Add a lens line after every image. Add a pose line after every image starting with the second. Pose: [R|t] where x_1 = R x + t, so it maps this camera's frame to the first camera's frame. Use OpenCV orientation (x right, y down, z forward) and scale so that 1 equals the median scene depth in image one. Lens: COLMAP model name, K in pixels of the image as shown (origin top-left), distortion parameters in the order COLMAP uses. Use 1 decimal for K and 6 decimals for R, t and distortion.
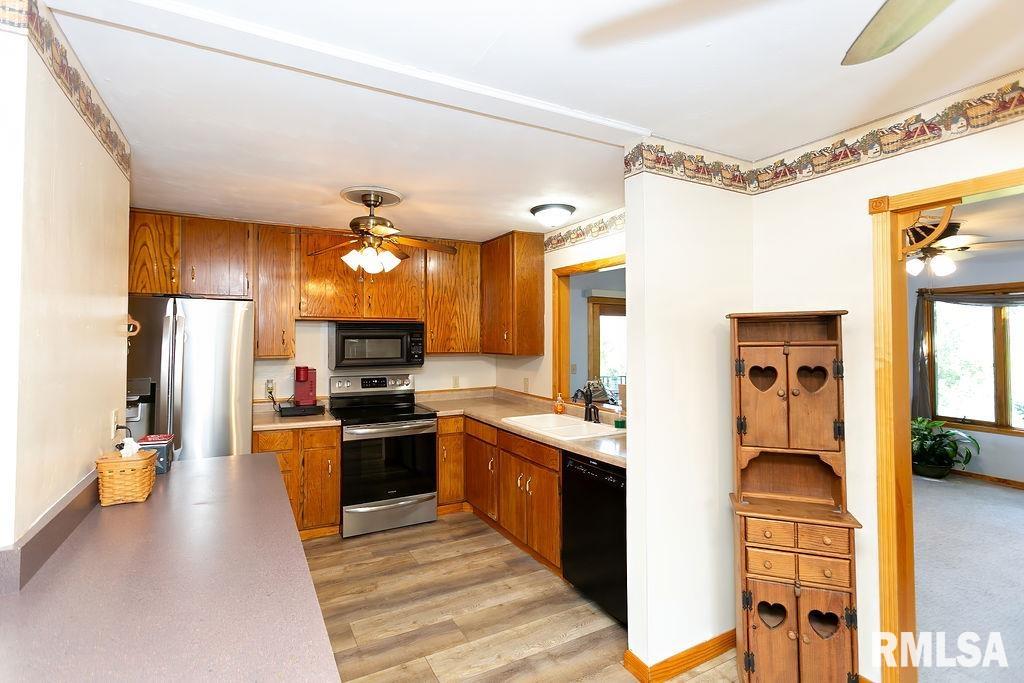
lens RADIAL K [[469.9, 0, 508.5], [0, 469.9, 328.3], [0, 0, 1]] dist [0.001085, 0.000581]
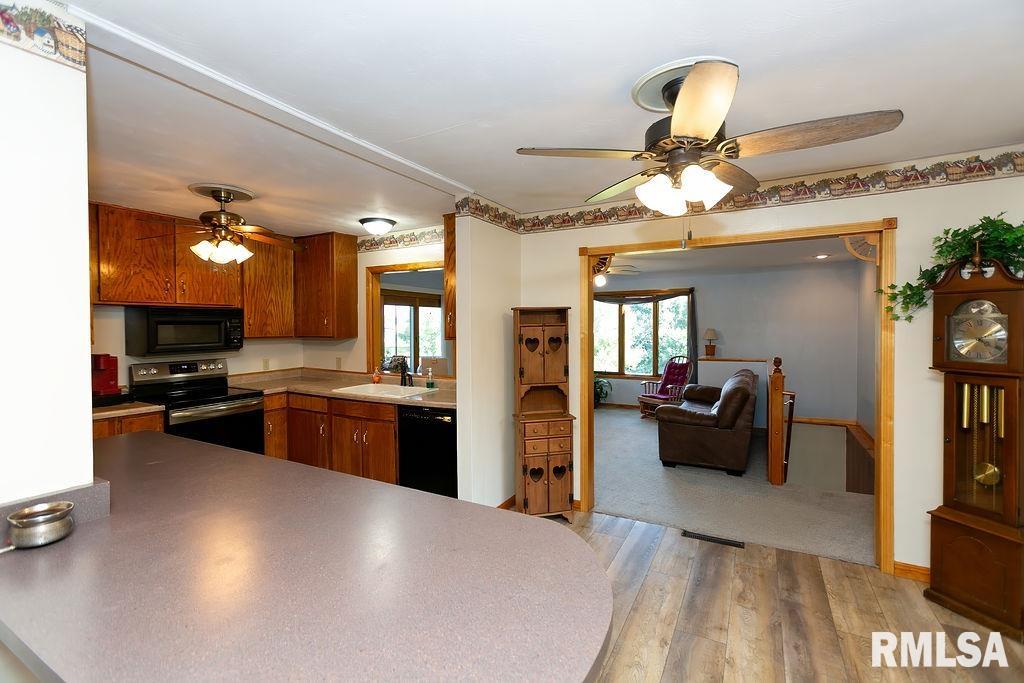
lens RADIAL K [[456.6, 0, 509.5], [0, 456.6, 335.2], [0, 0, 1]] dist [0.000511, 0.004534]
pose [[0.837088, -0.015568, 0.546846, -0.303184], [-0.007123, 0.999200, 0.039350, 0.002720], [-0.547021, -0.036835, 0.836308, -0.248412]]
